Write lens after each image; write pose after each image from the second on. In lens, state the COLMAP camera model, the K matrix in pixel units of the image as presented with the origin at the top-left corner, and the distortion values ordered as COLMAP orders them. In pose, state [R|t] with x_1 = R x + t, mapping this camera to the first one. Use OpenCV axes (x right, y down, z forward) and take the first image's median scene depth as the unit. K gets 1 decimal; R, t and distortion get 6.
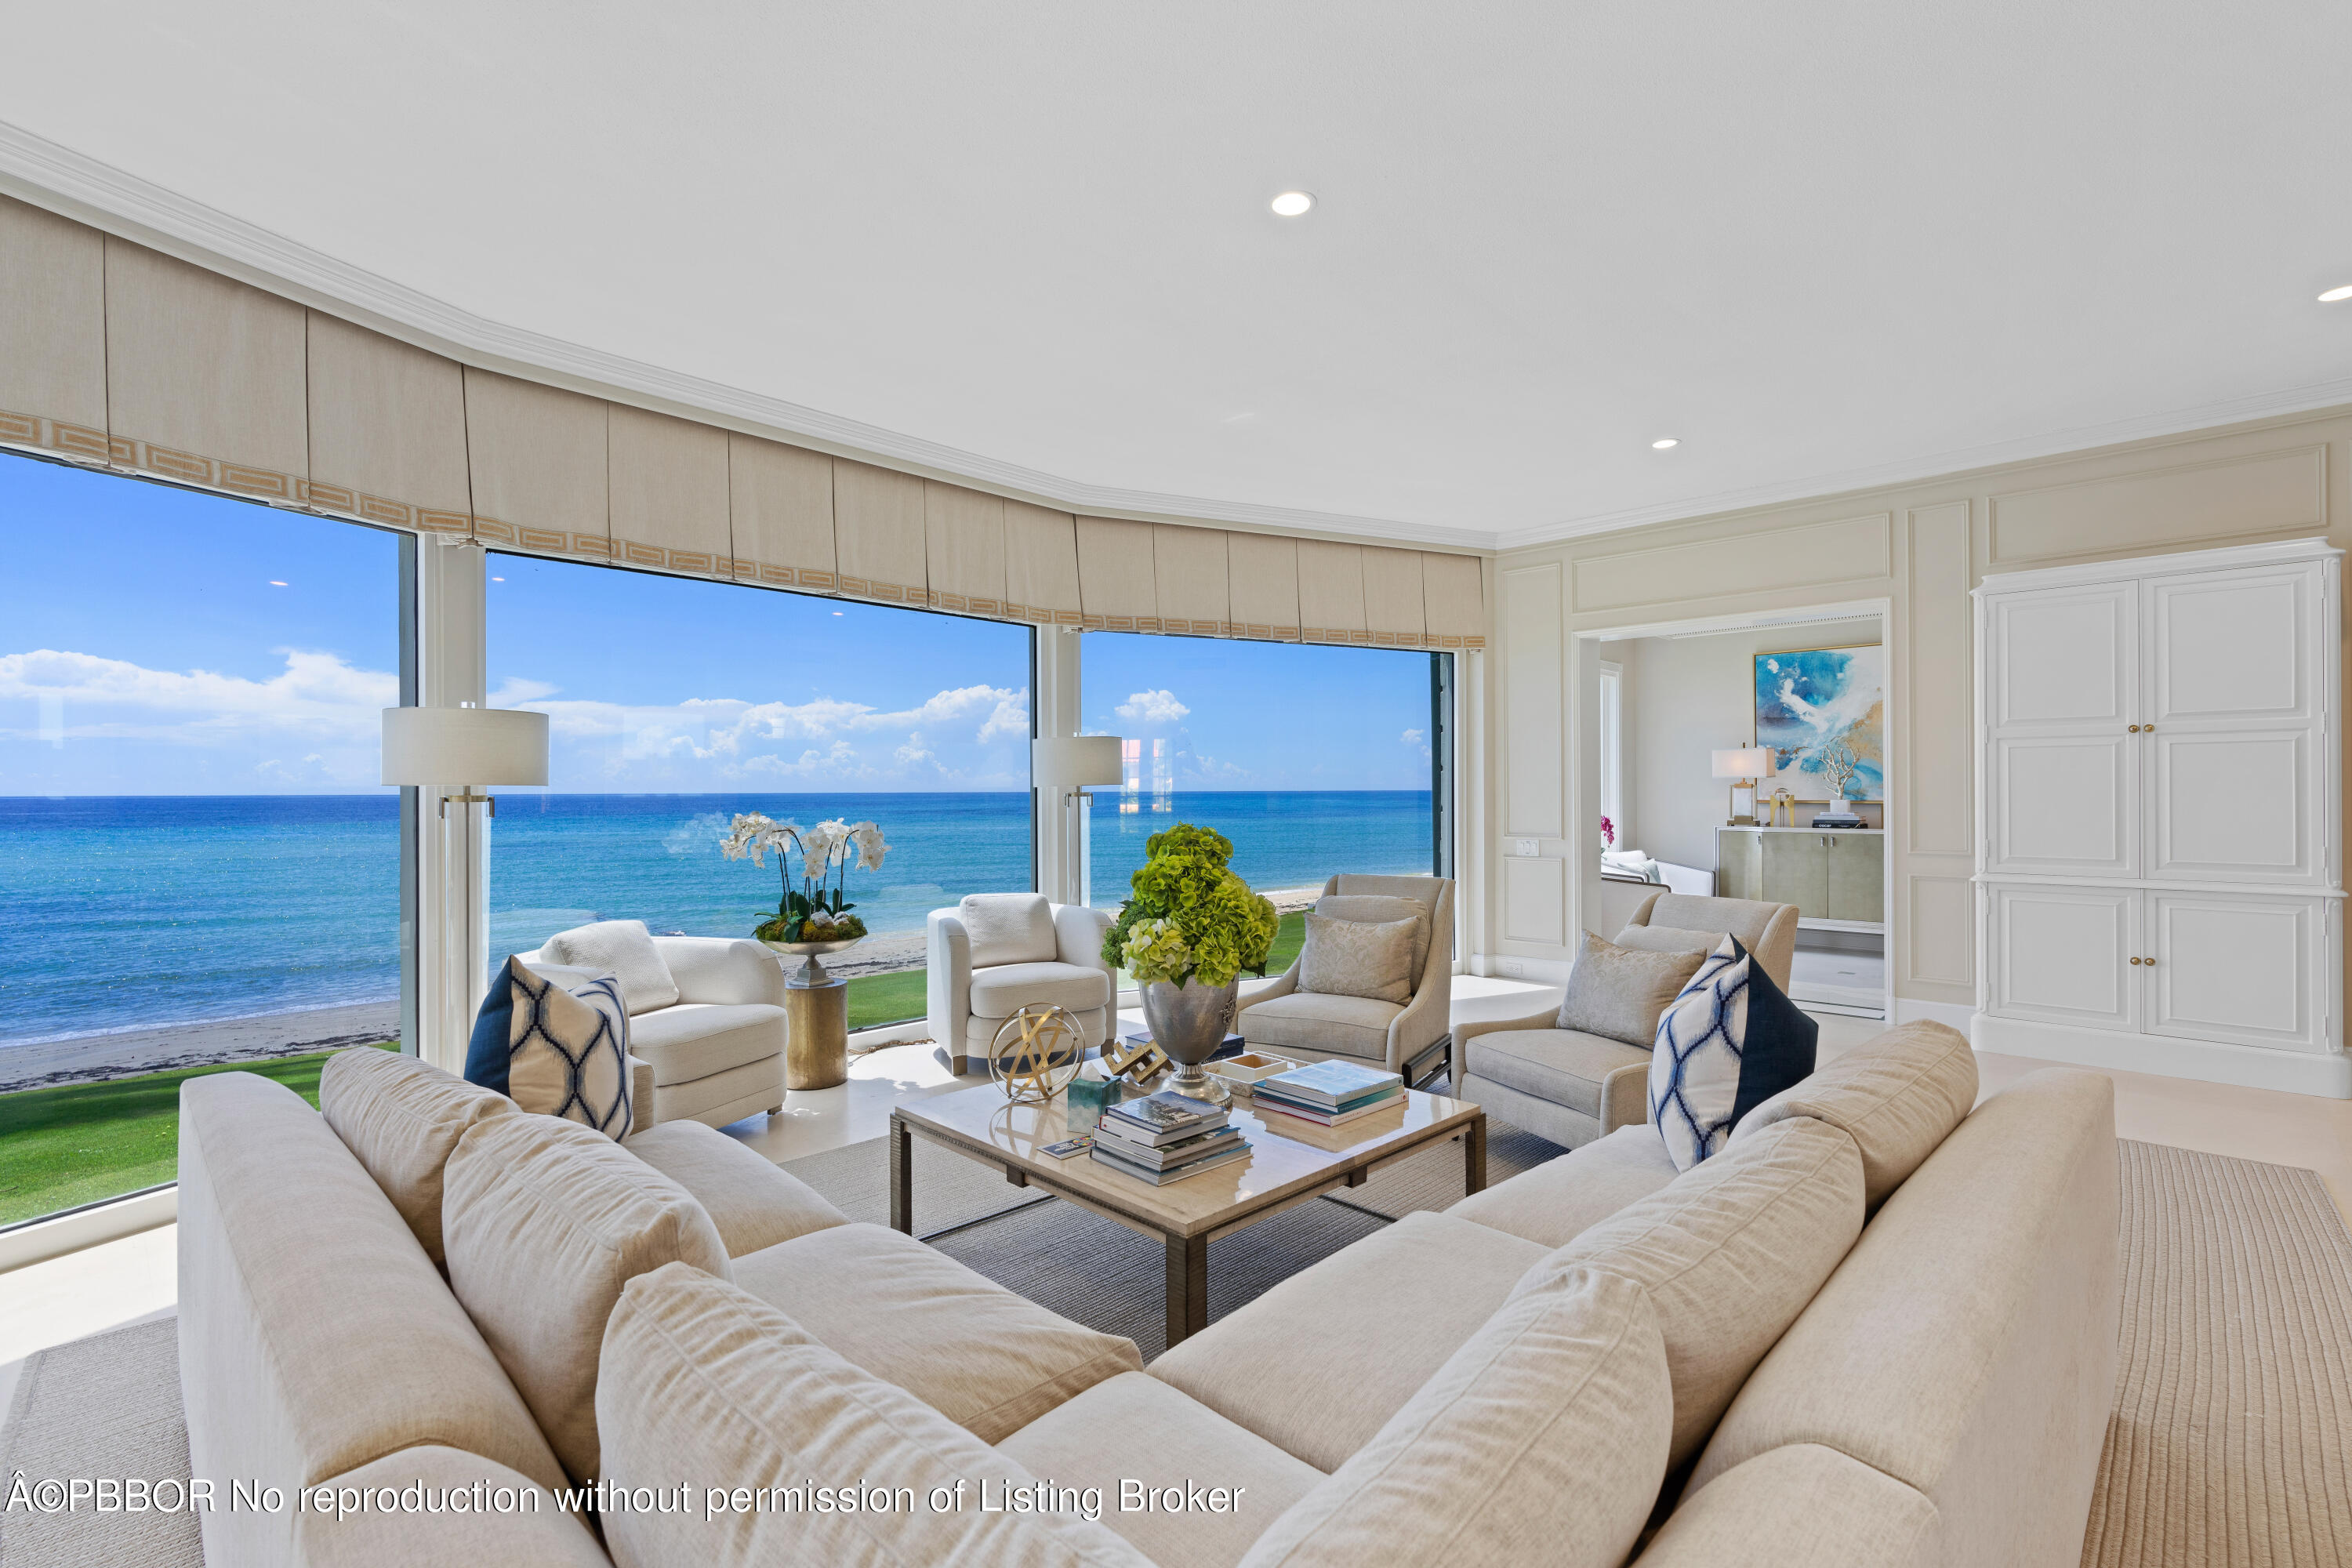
lens RADIAL K [[1086.0, 0, 1167.3], [0, 1086.0, 792.0], [0, 0, 1]] dist [-0.001701, 0.000020]
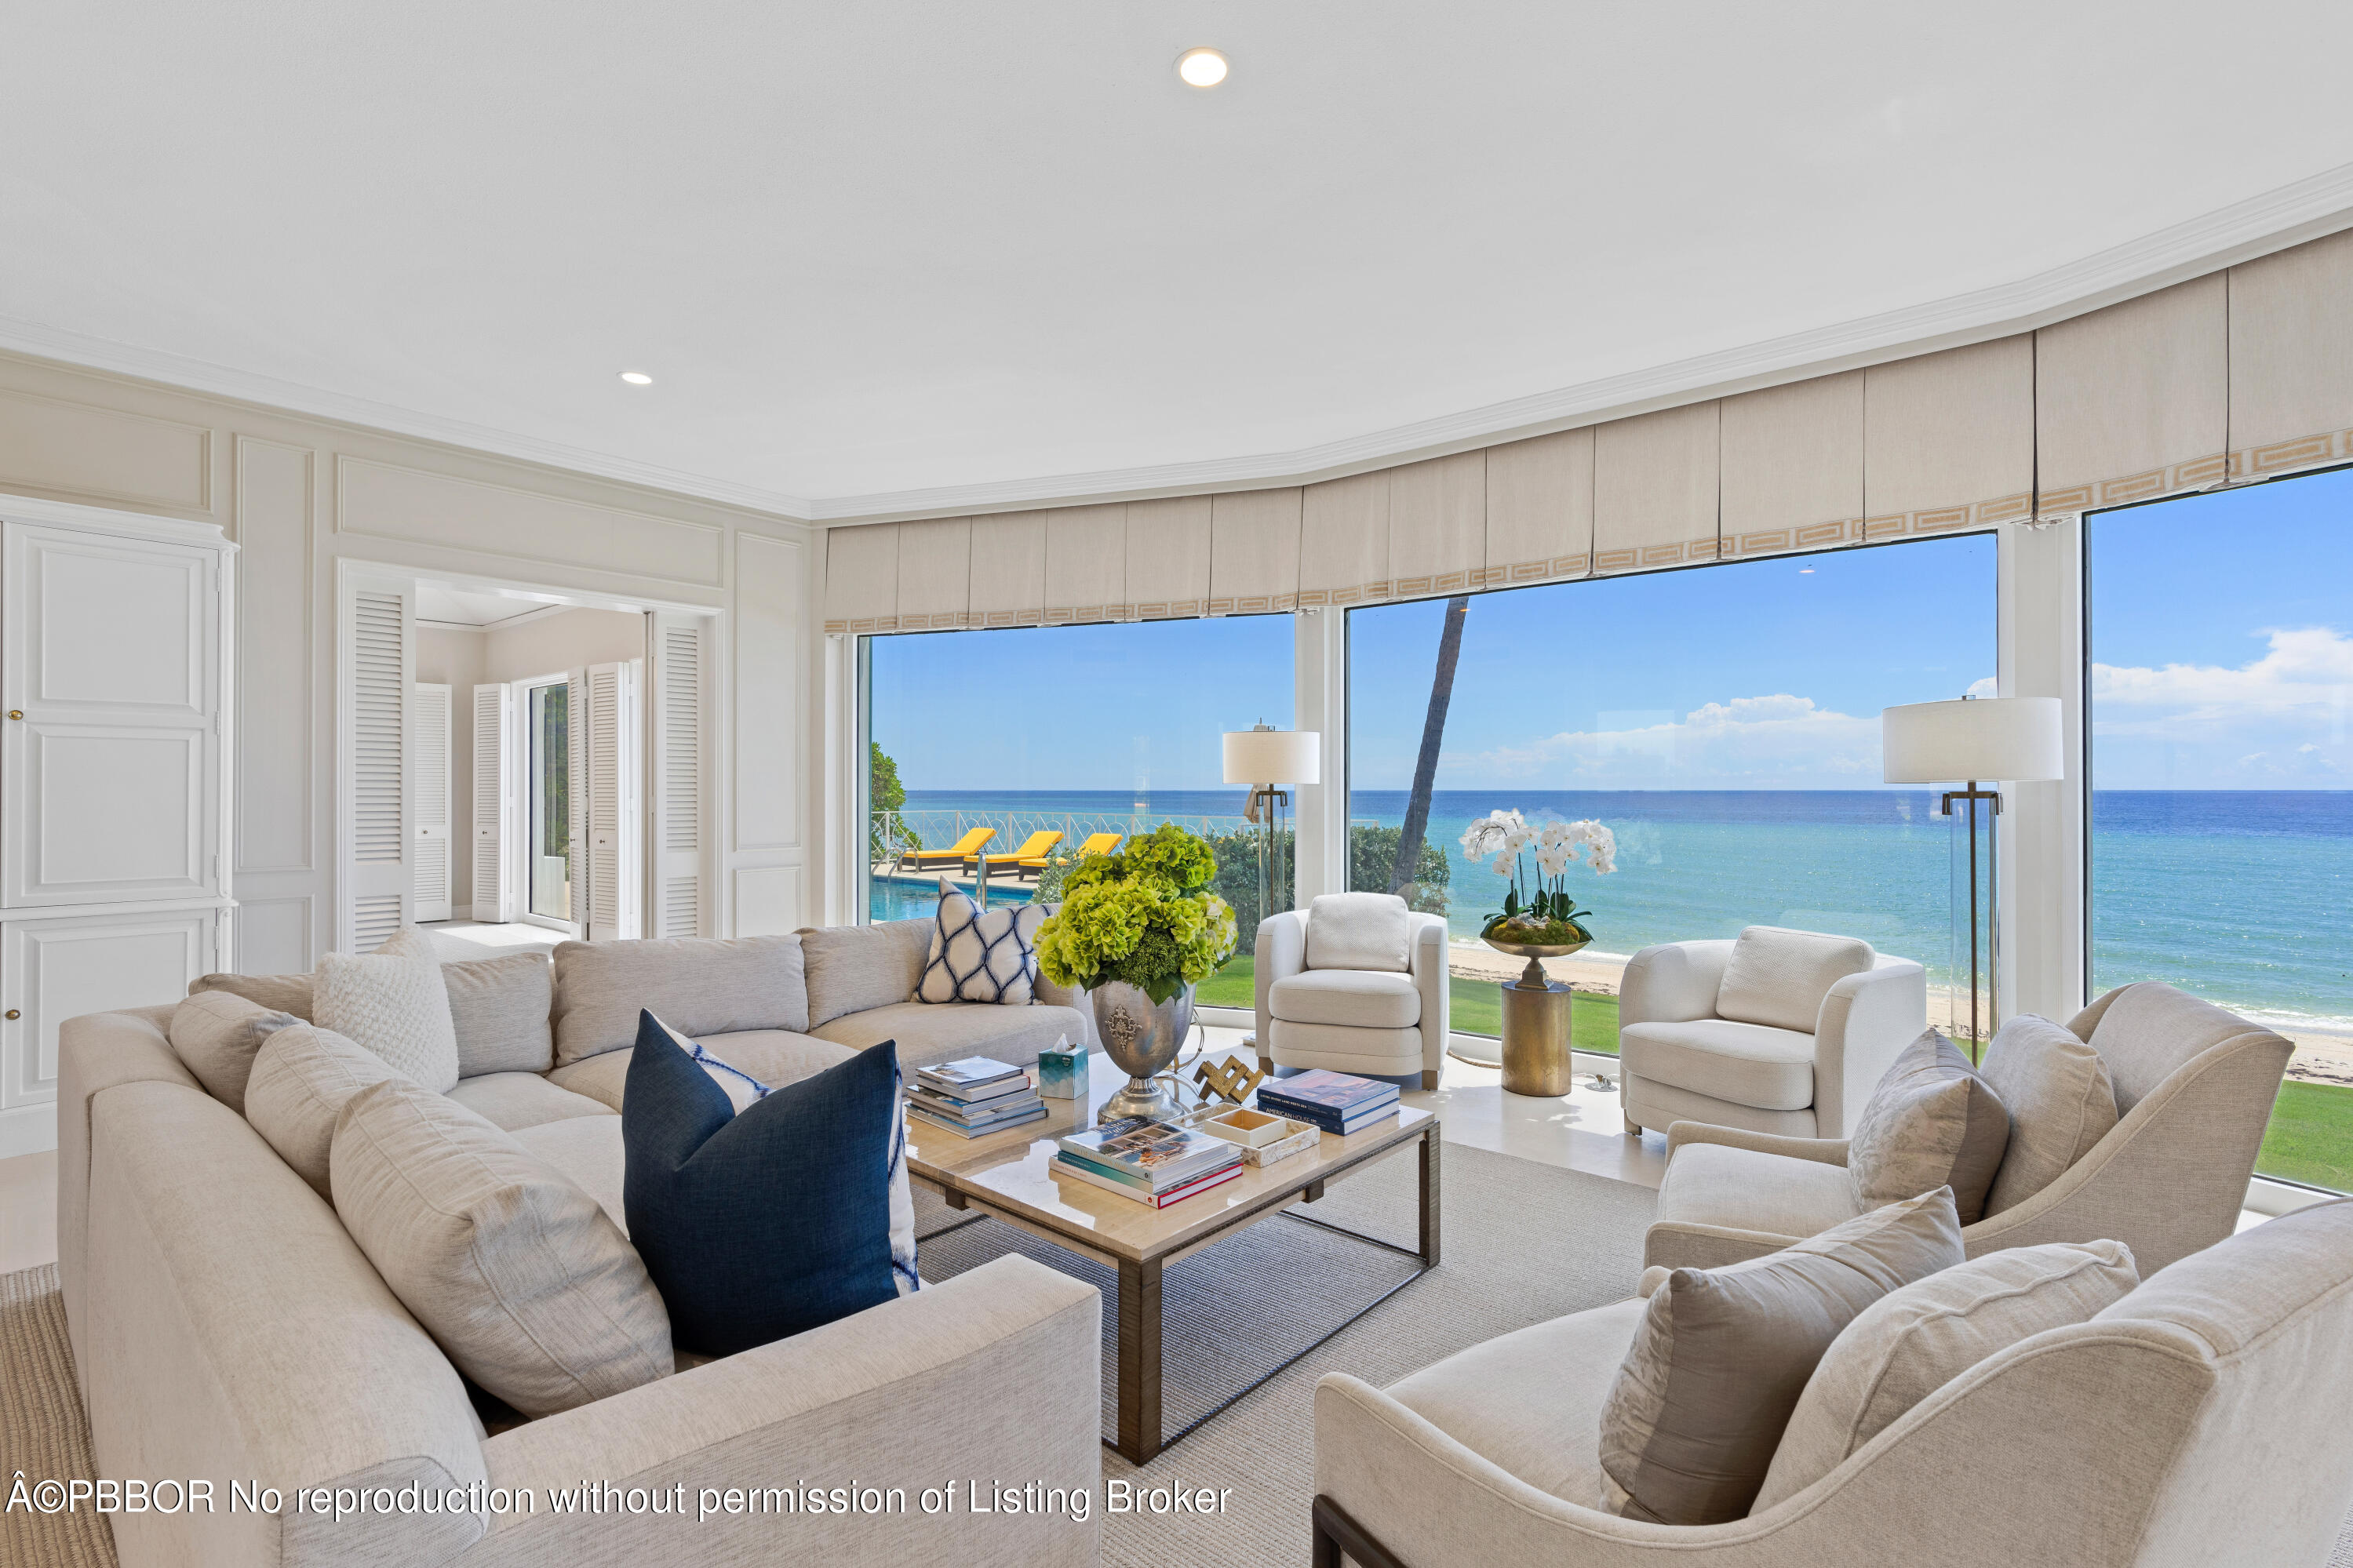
lens RADIAL K [[1061.8, 0, 1174.0], [0, 1061.8, 786.3], [0, 0, 1]] dist [-0.004040, 0.000289]
pose [[0.074313, 0.000529, -0.997235, 1.111001], [-0.001479, 0.999999, 0.000420, -0.004472], [0.997234, 0.001444, 0.074314, 1.135665]]
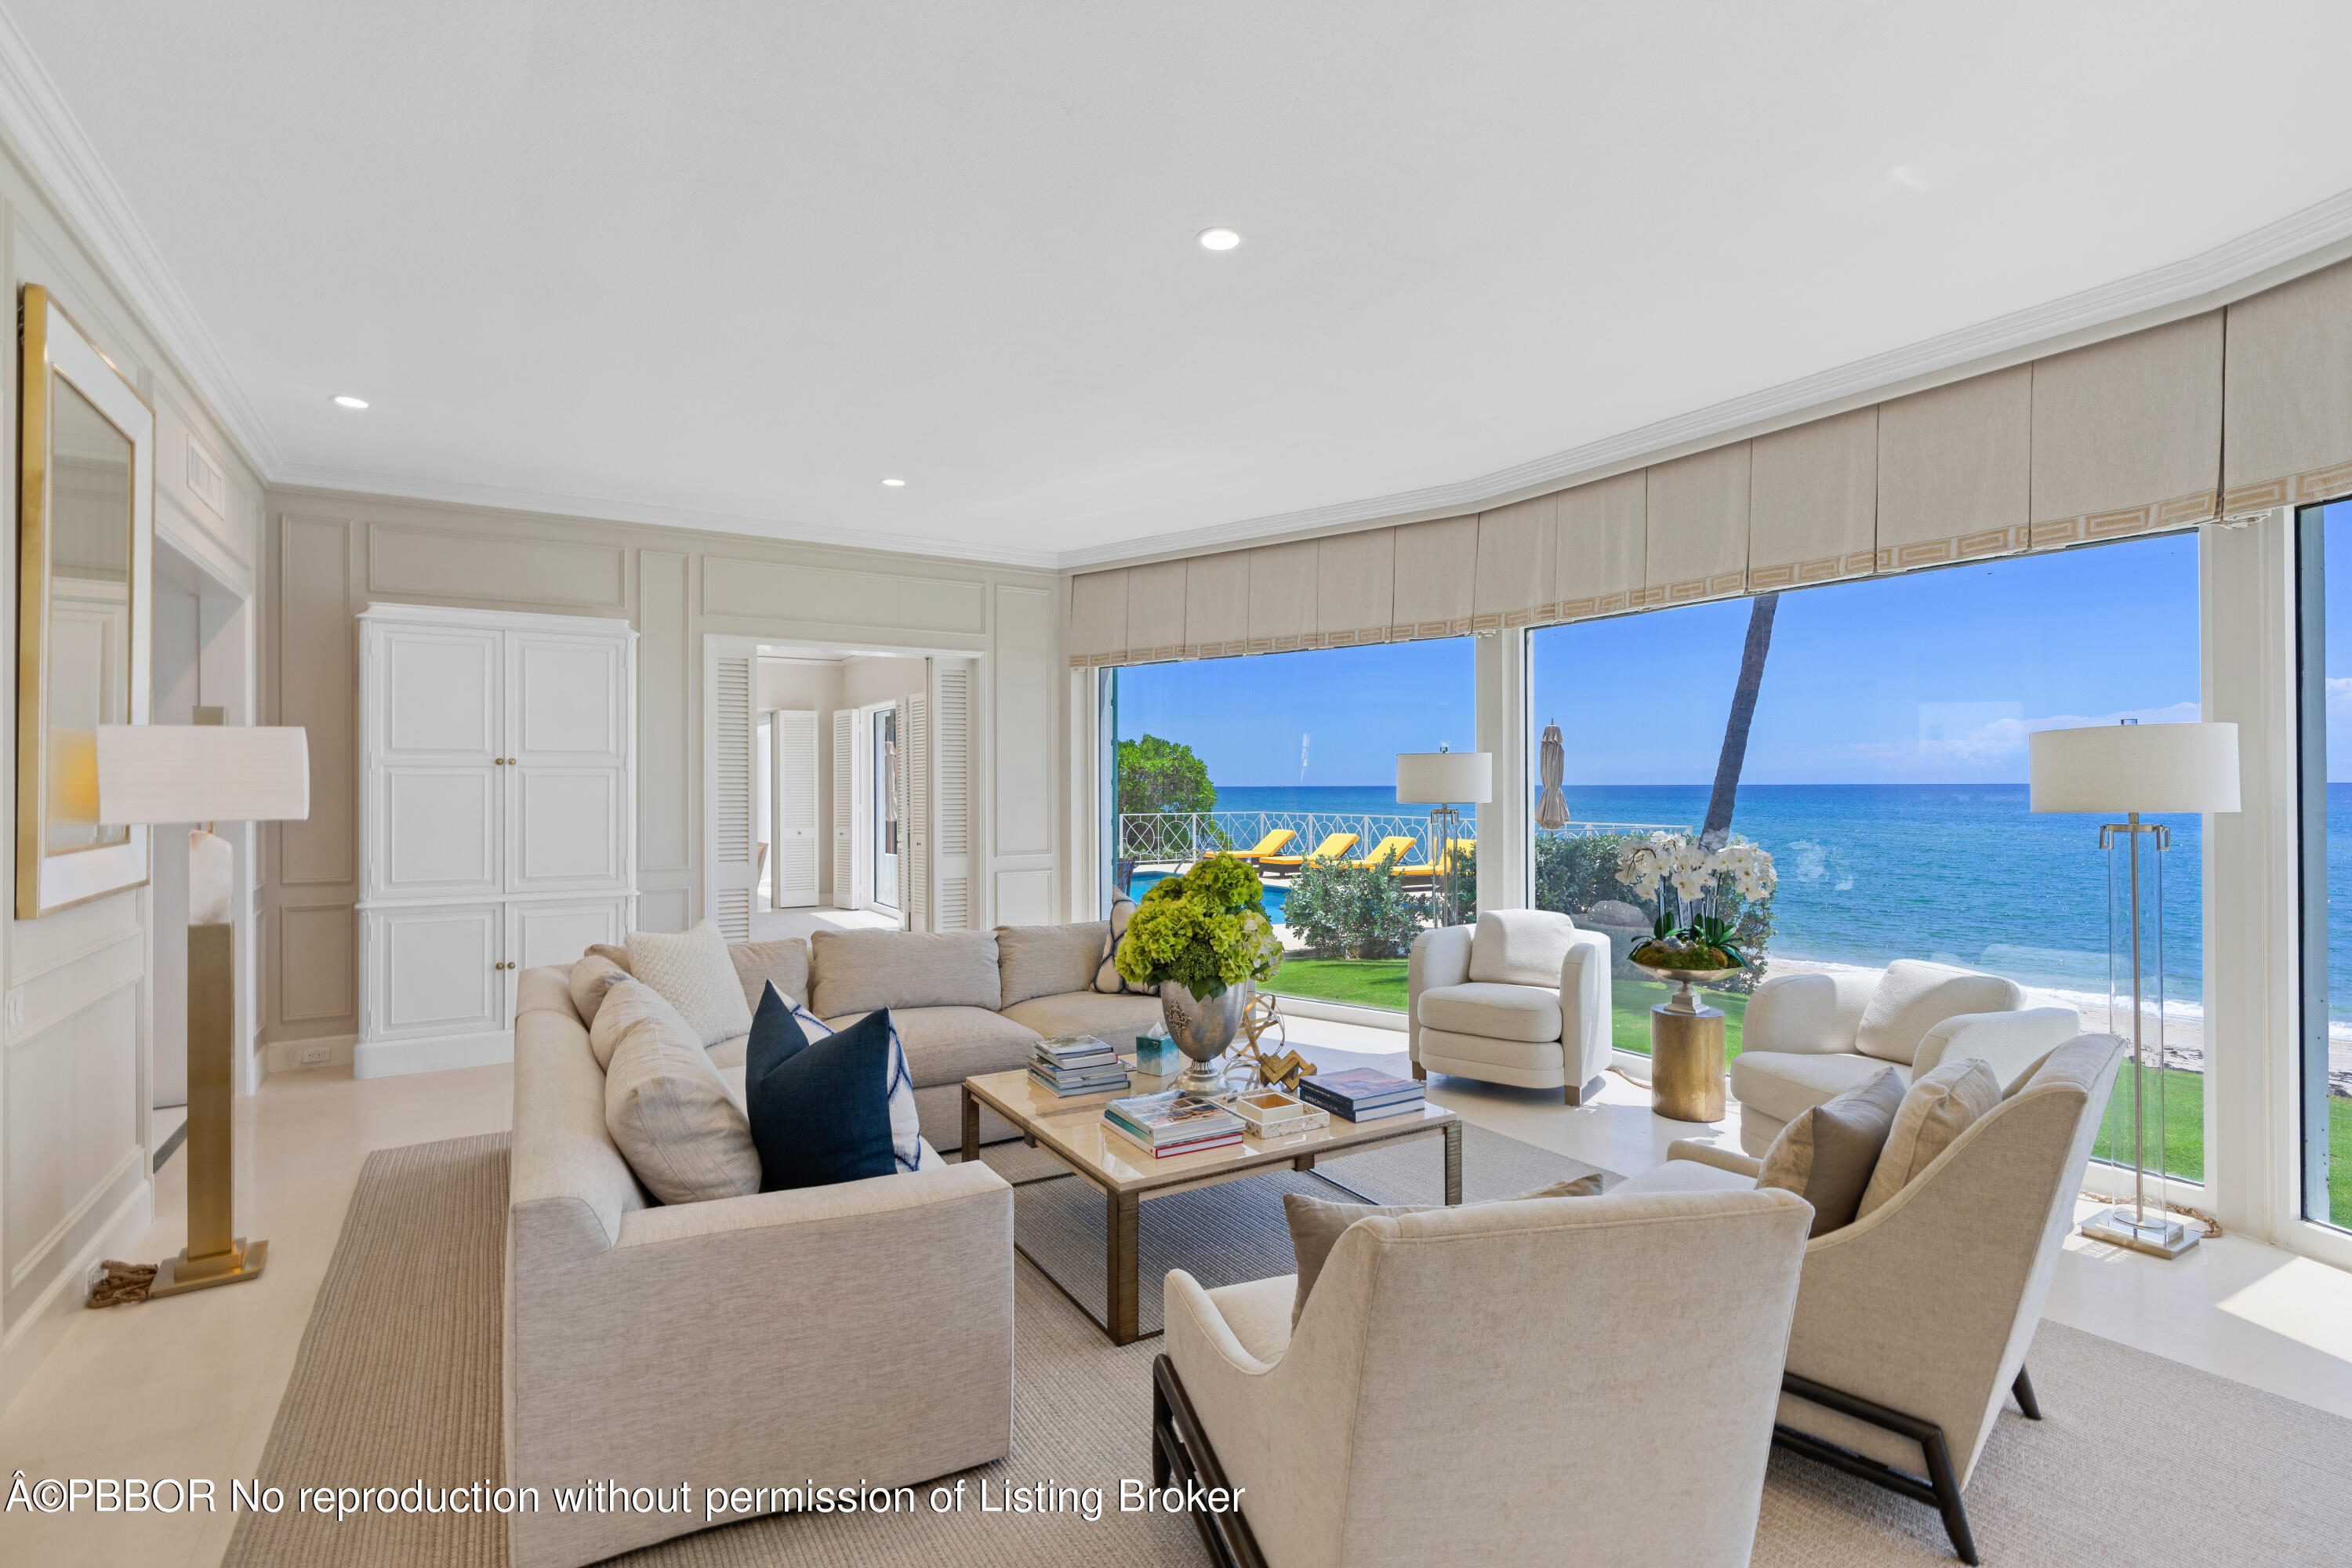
lens RADIAL K [[1089.1, 0, 1168.0], [0, 1089.1, 777.0], [0, 0, 1]] dist [-0.004041, -0.000361]
pose [[-0.244179, -0.003162, -0.969725, 1.346344], [0.004325, 0.999981, -0.004350, -0.052814], [0.969721, -0.005256, -0.244160, 1.475729]]
